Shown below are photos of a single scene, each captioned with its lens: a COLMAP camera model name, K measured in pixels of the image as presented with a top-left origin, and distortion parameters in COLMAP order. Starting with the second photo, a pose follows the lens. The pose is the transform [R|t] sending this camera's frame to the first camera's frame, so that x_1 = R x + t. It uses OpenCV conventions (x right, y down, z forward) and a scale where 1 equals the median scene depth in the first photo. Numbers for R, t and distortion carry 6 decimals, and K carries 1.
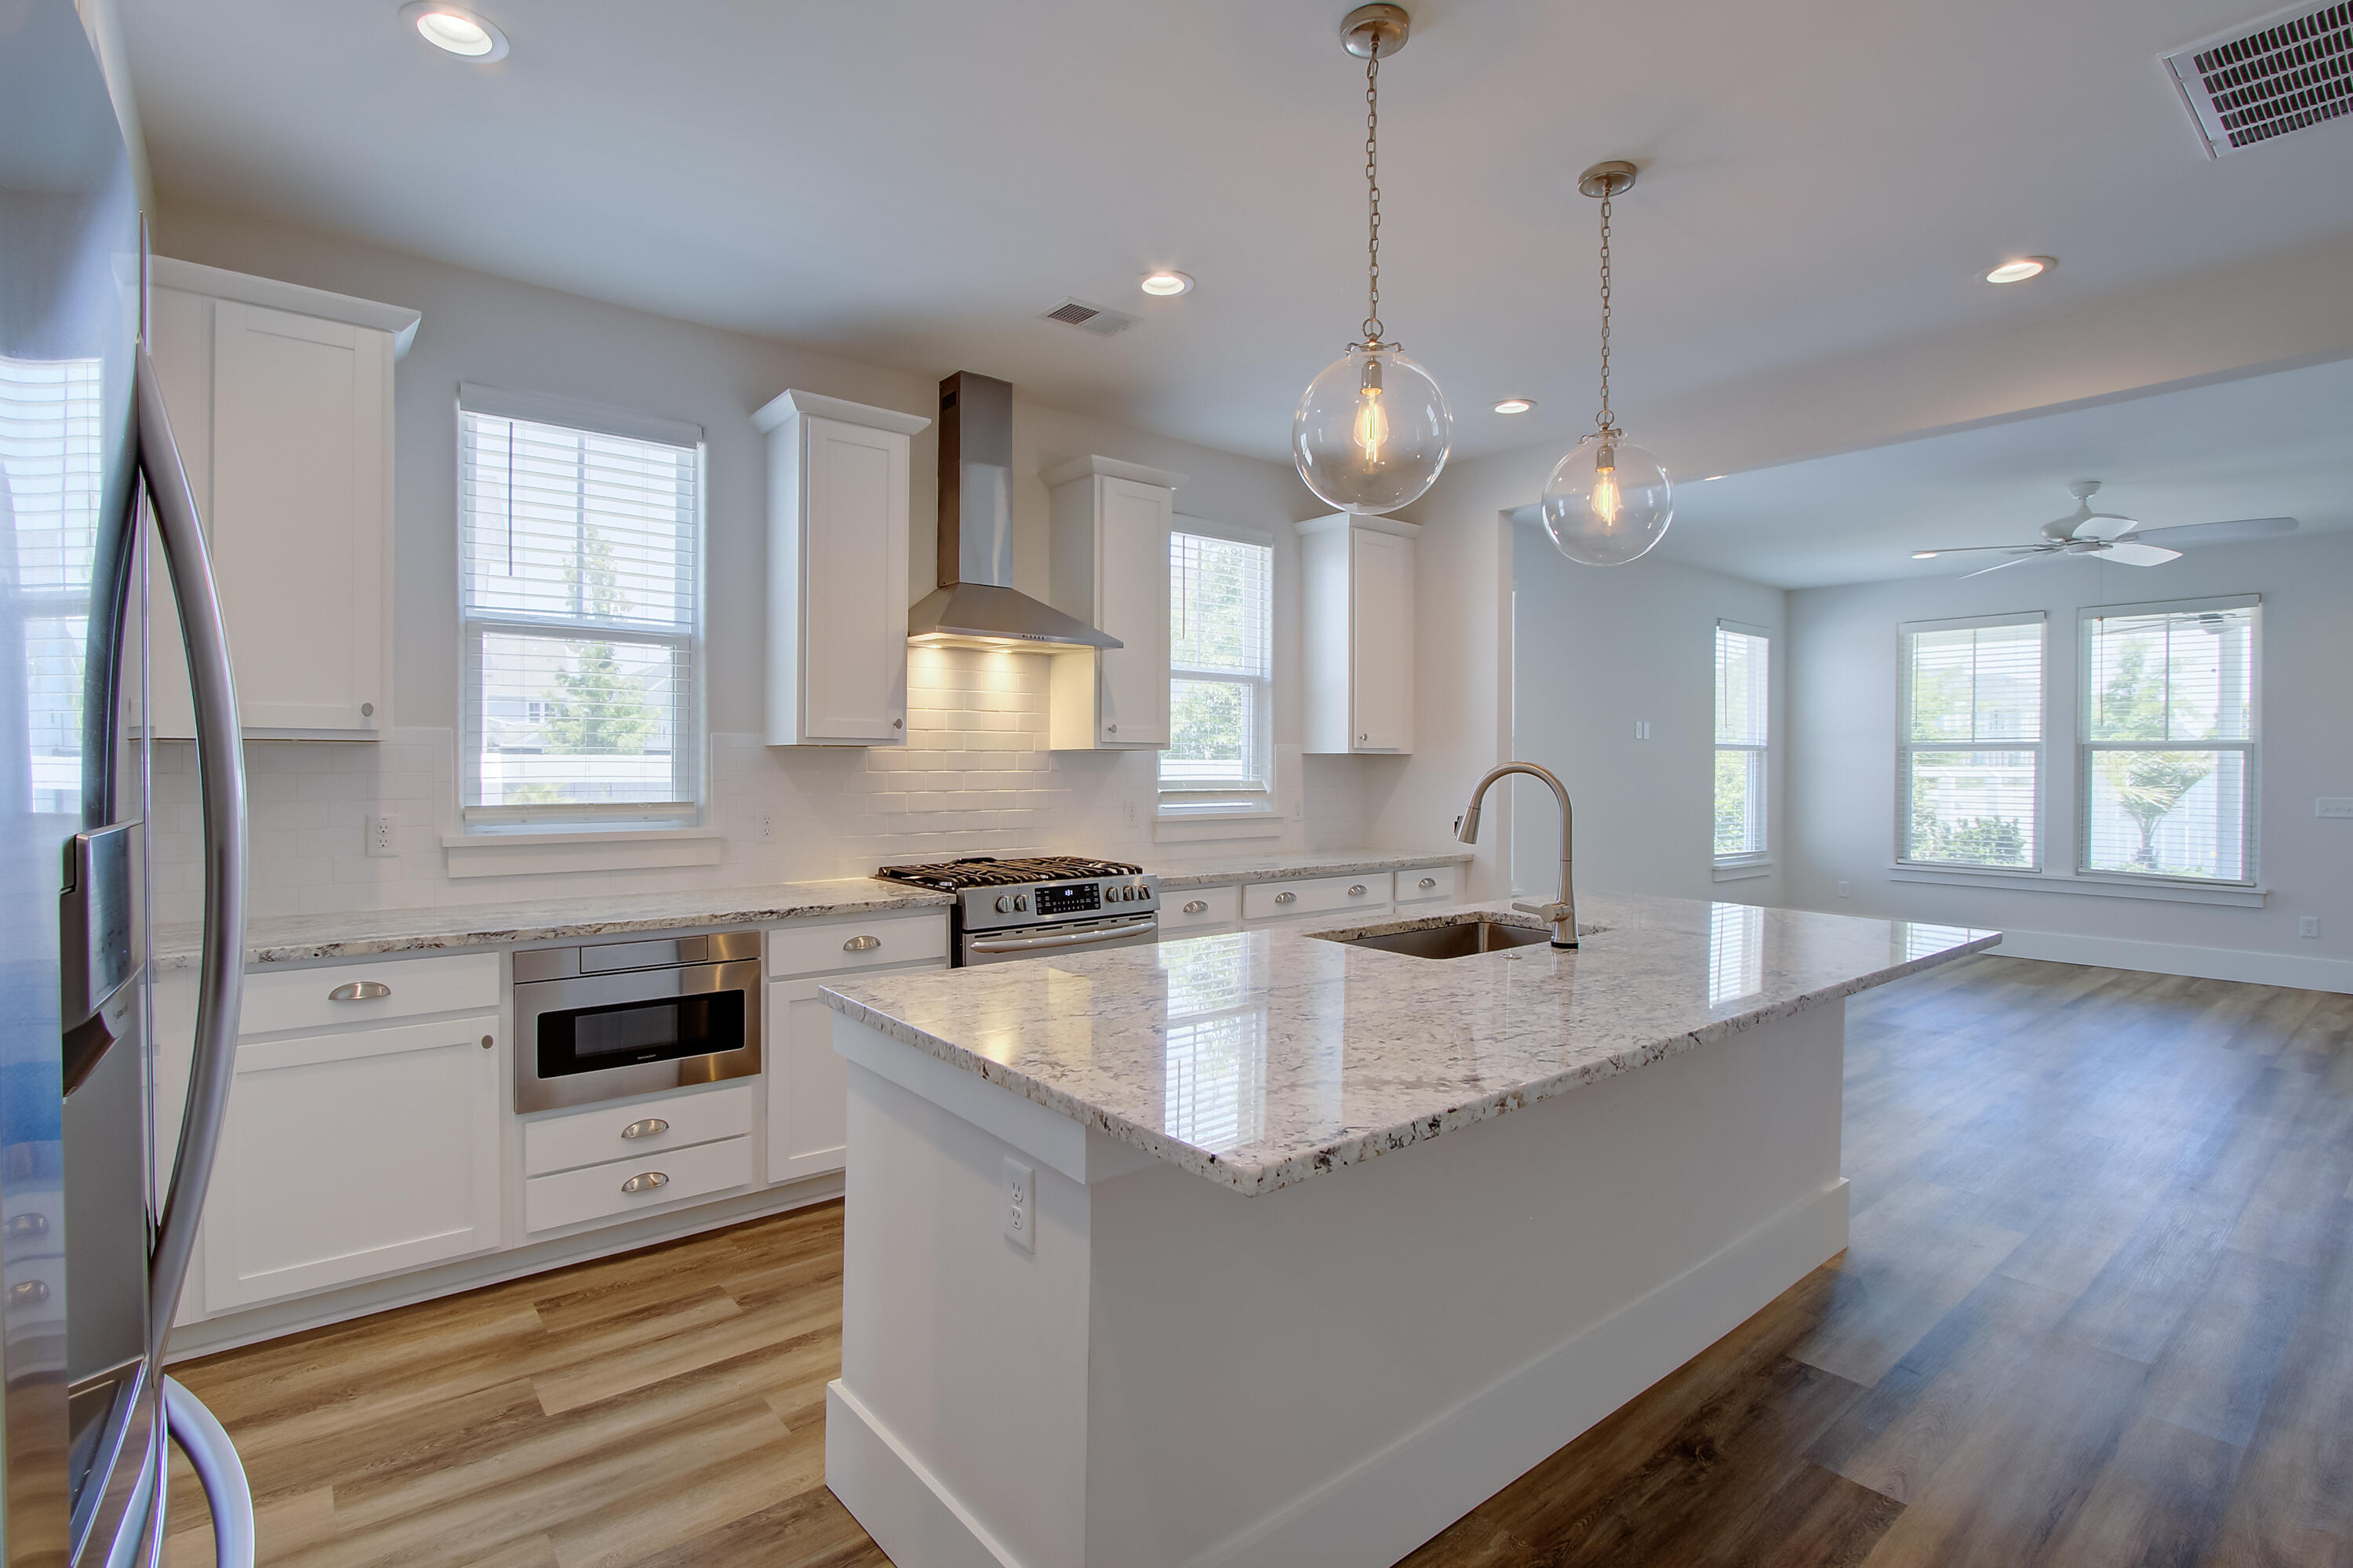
lens RADIAL K [[1066.6, 0, 1123.2], [0, 1066.6, 769.5], [0, 0, 1]] dist [-0.023223, -0.000073]
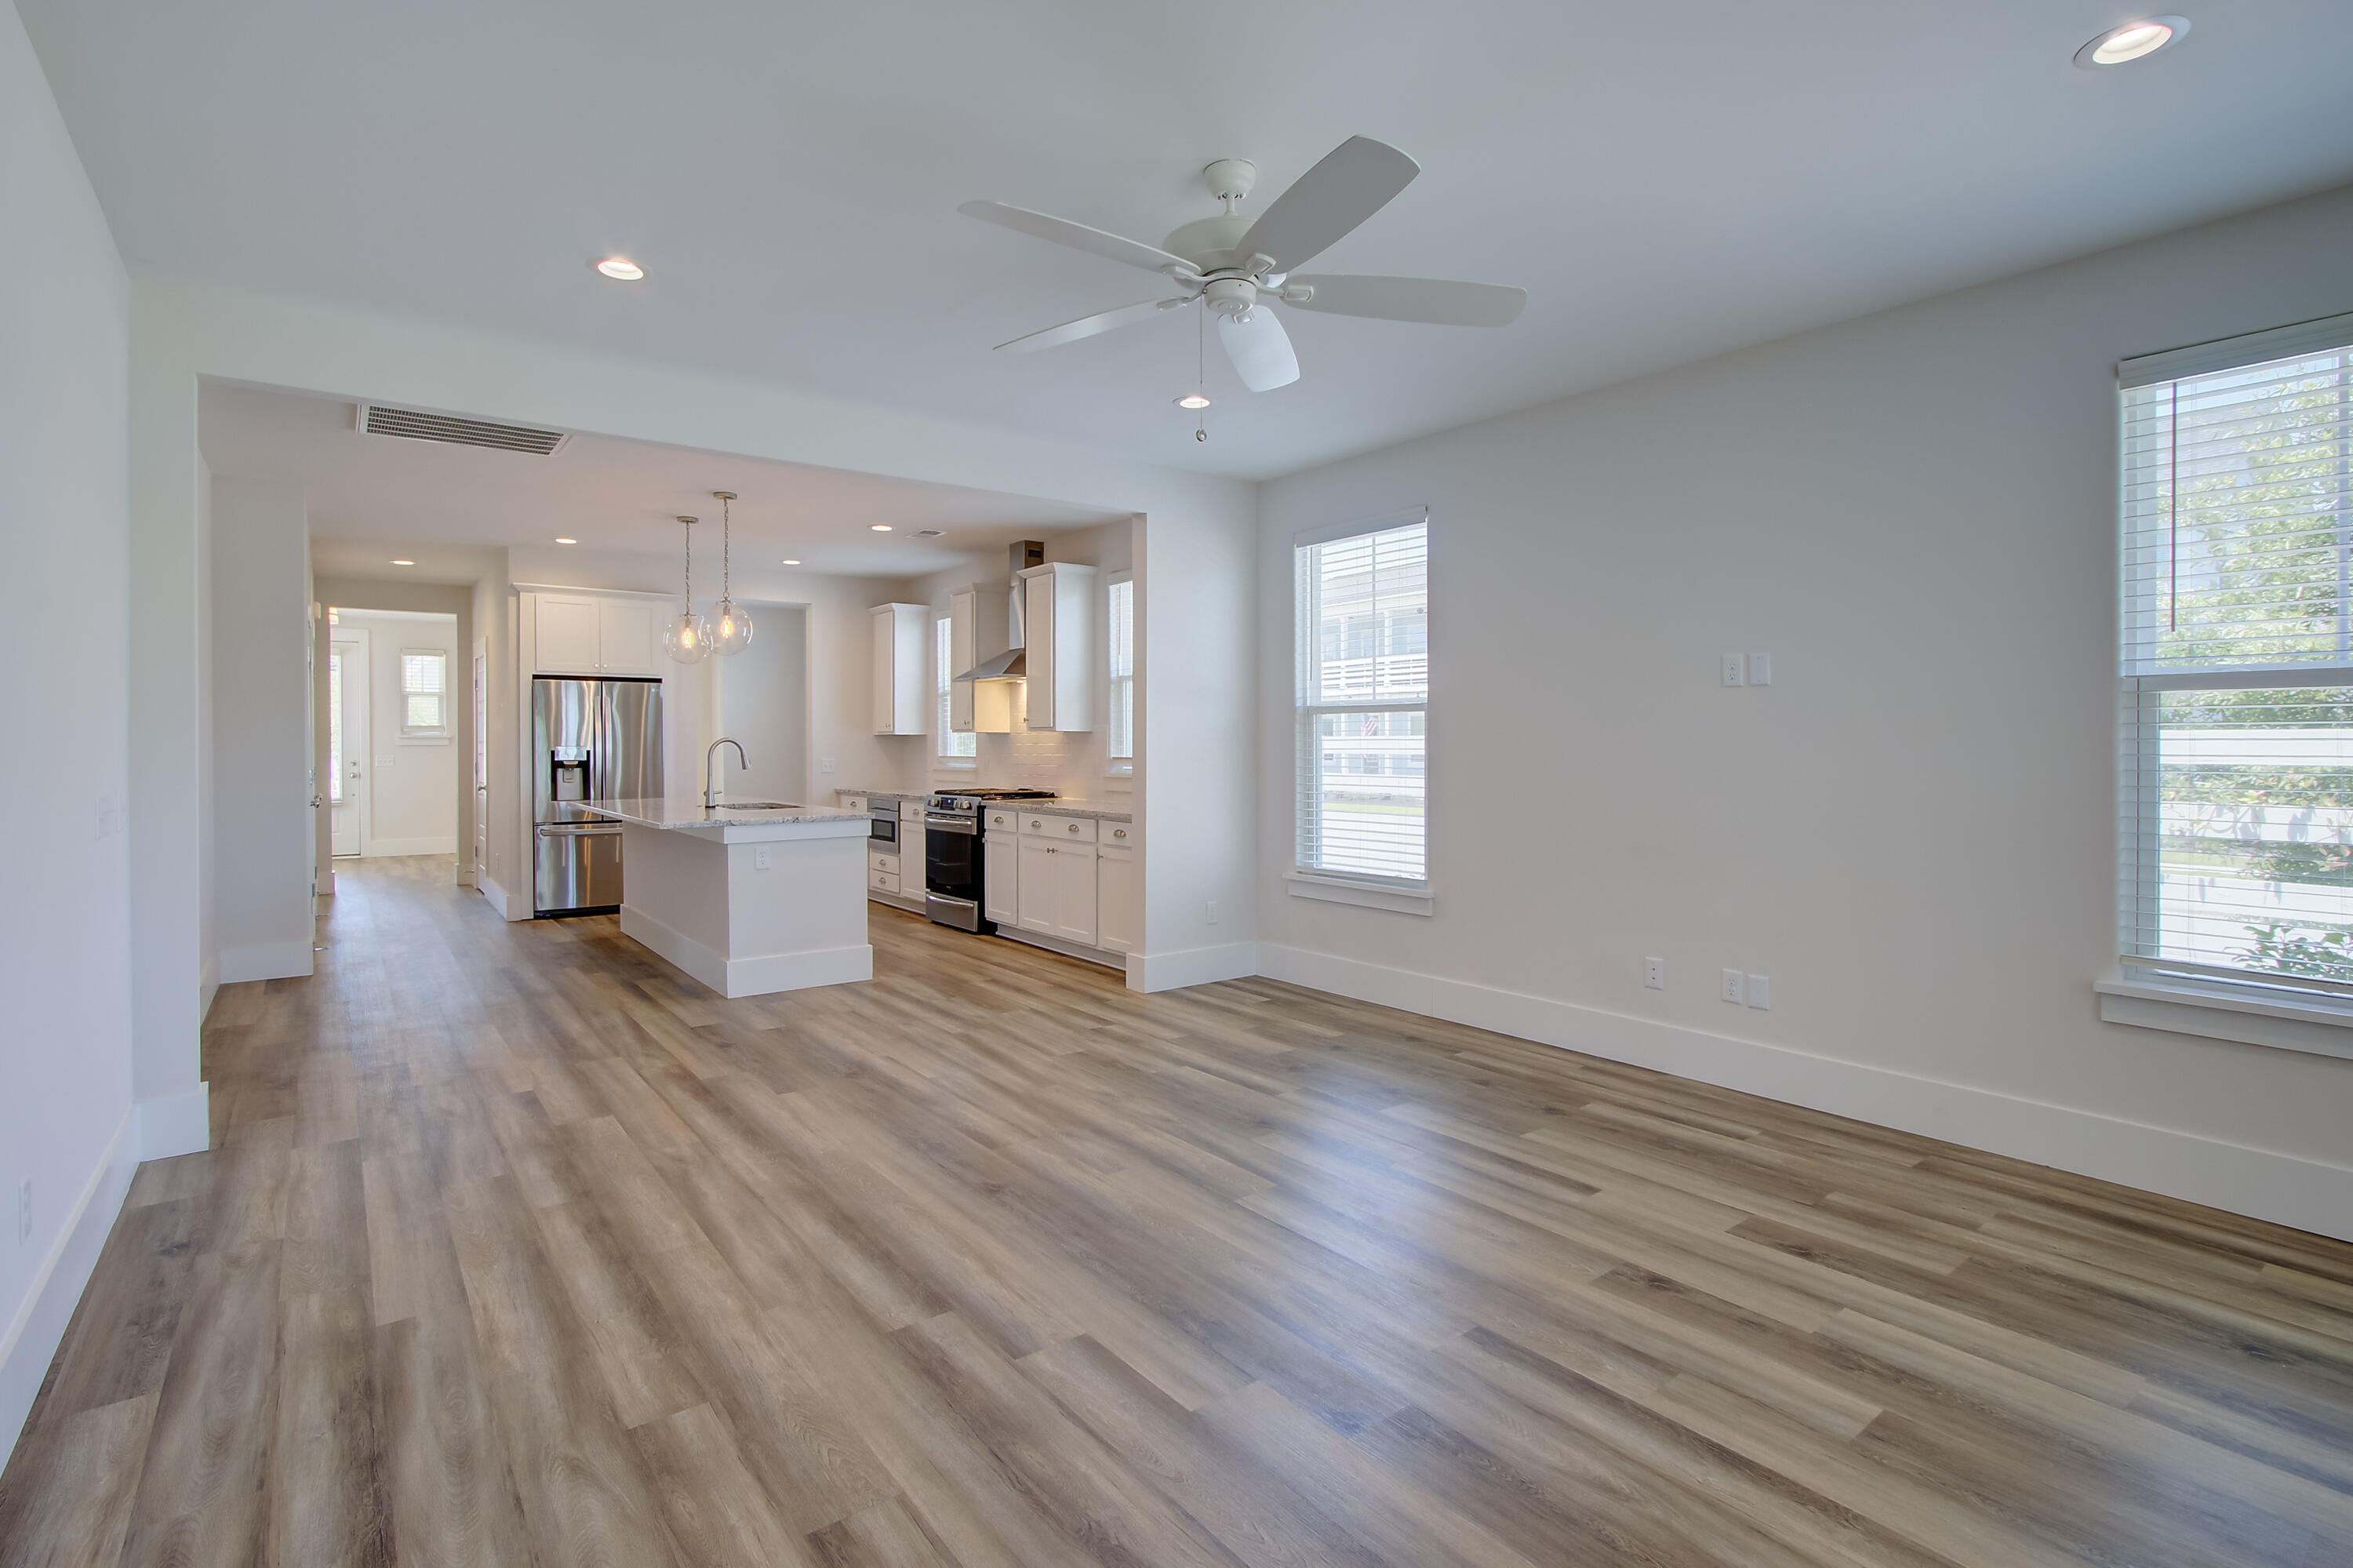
lens RADIAL K [[1109.4, 0, 1153.6], [0, 1109.4, 750.4], [0, 0, 1]] dist [-0.014989, 0.000480]
pose [[0.000744, 0.000068, -1.000000, 1.613768], [-0.006577, 0.999978, 0.000063, 0.011116], [0.999978, 0.006577, 0.000744, 1.072700]]
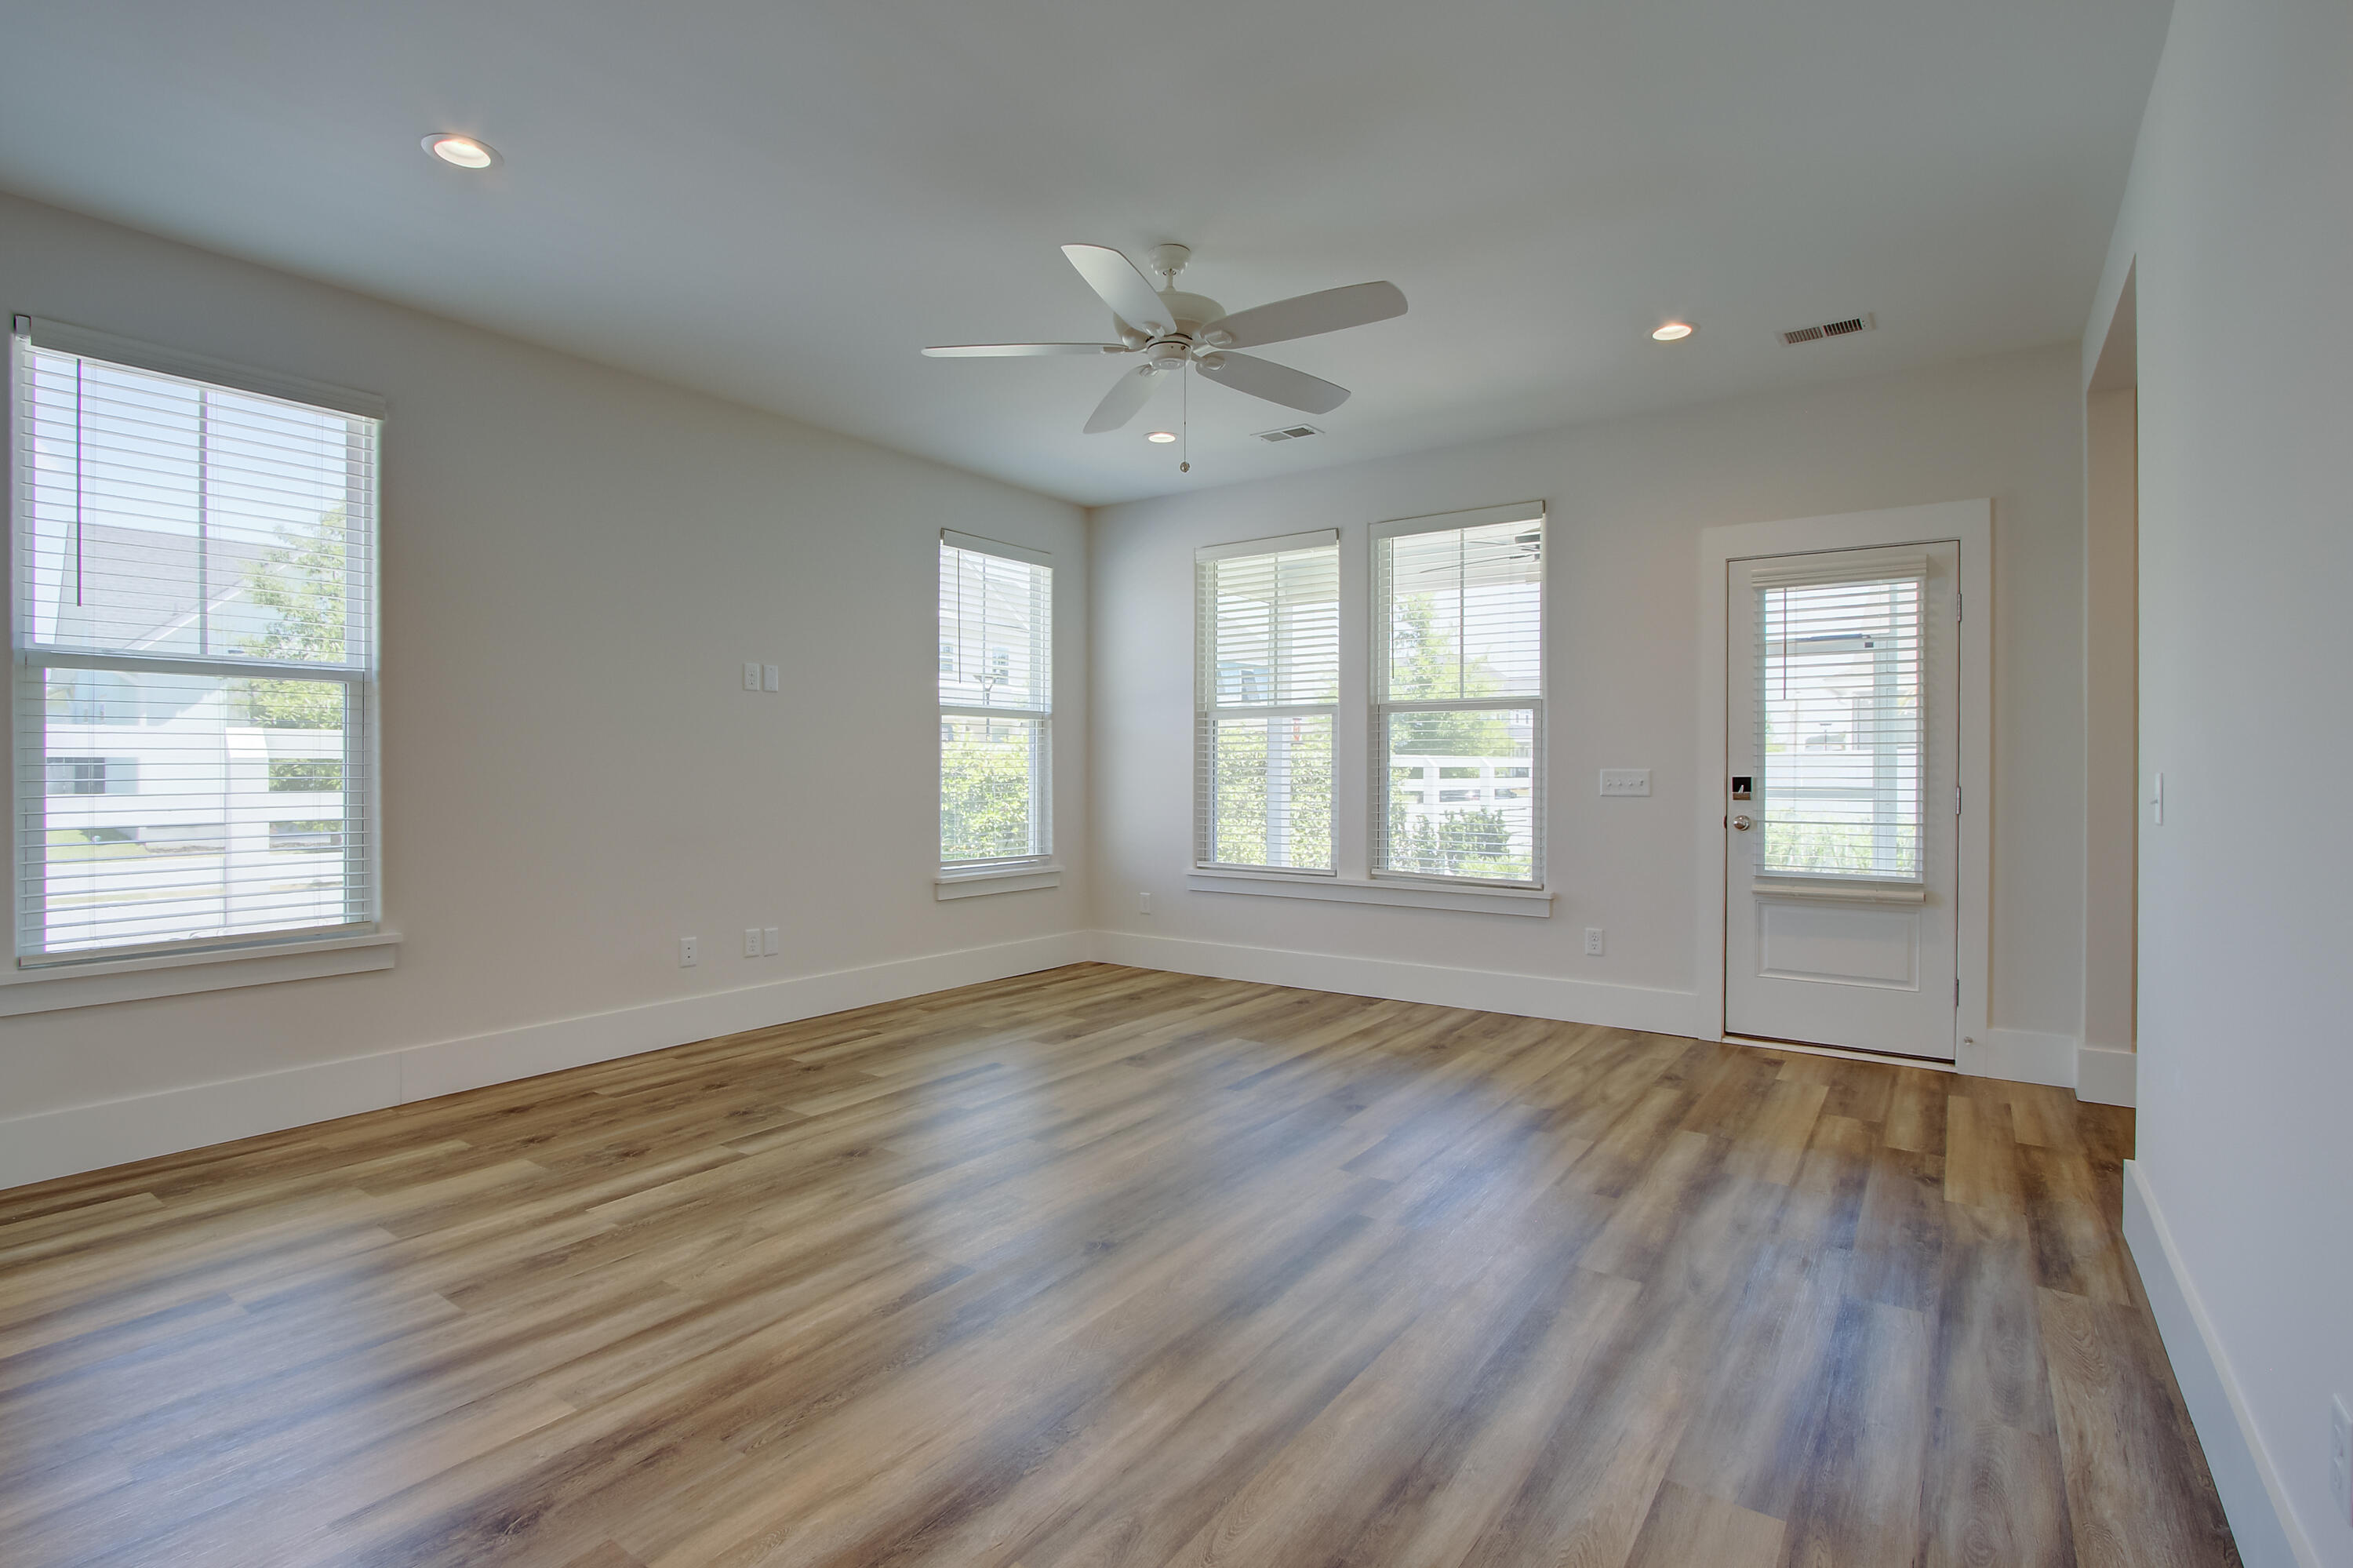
lens RADIAL K [[1108.8, 0, 1147.2], [0, 1108.8, 771.0], [0, 0, 1]] dist [-0.012505, 0.000222]
pose [[0.958203, -0.004102, 0.286059, 0.796506], [0.005254, 0.999981, -0.003261, 0.038380], [-0.286040, 0.004628, 0.958206, 0.424402]]
